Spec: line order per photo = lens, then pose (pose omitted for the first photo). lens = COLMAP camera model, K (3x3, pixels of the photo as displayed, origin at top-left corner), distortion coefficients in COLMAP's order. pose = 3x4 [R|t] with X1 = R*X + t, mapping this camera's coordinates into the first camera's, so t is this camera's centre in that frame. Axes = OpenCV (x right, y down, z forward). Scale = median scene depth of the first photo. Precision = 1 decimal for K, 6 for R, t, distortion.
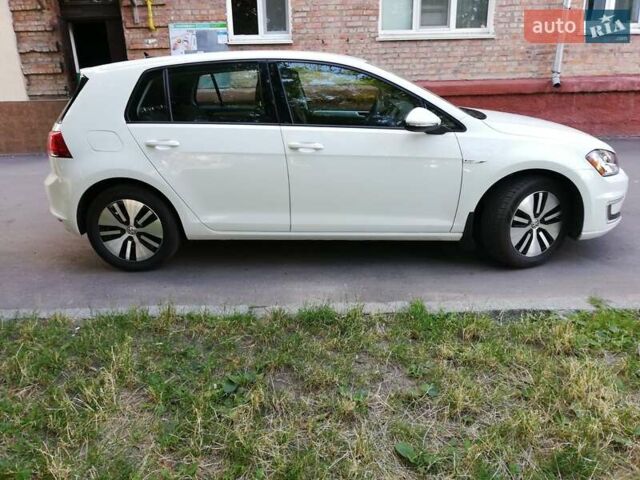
lens RADIAL K [[473.4, 0, 320.0], [0, 473.4, 240.0], [0, 0, 1]] dist [0.005497, -0.002840]
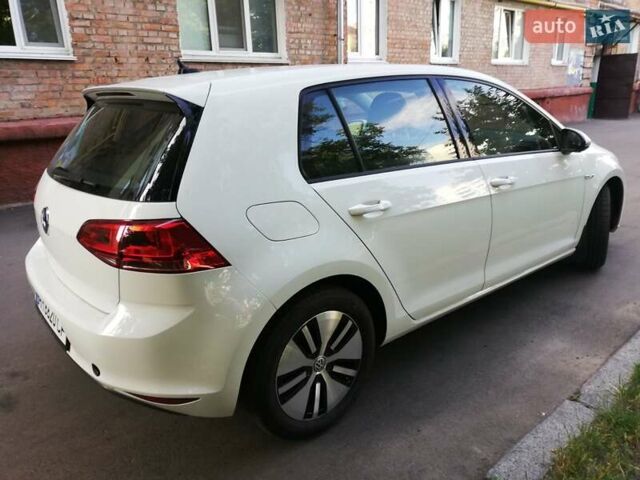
lens RADIAL K [[473.4, 0, 320.0], [0, 473.4, 240.0], [0, 0, 1]] dist [0.005497, -0.002840]
pose [[0.746287, -0.200667, 0.634656, -0.304074], [0.232754, 0.971954, 0.033622, -0.077386], [-0.623604, 0.122627, 0.772063, 0.222829]]
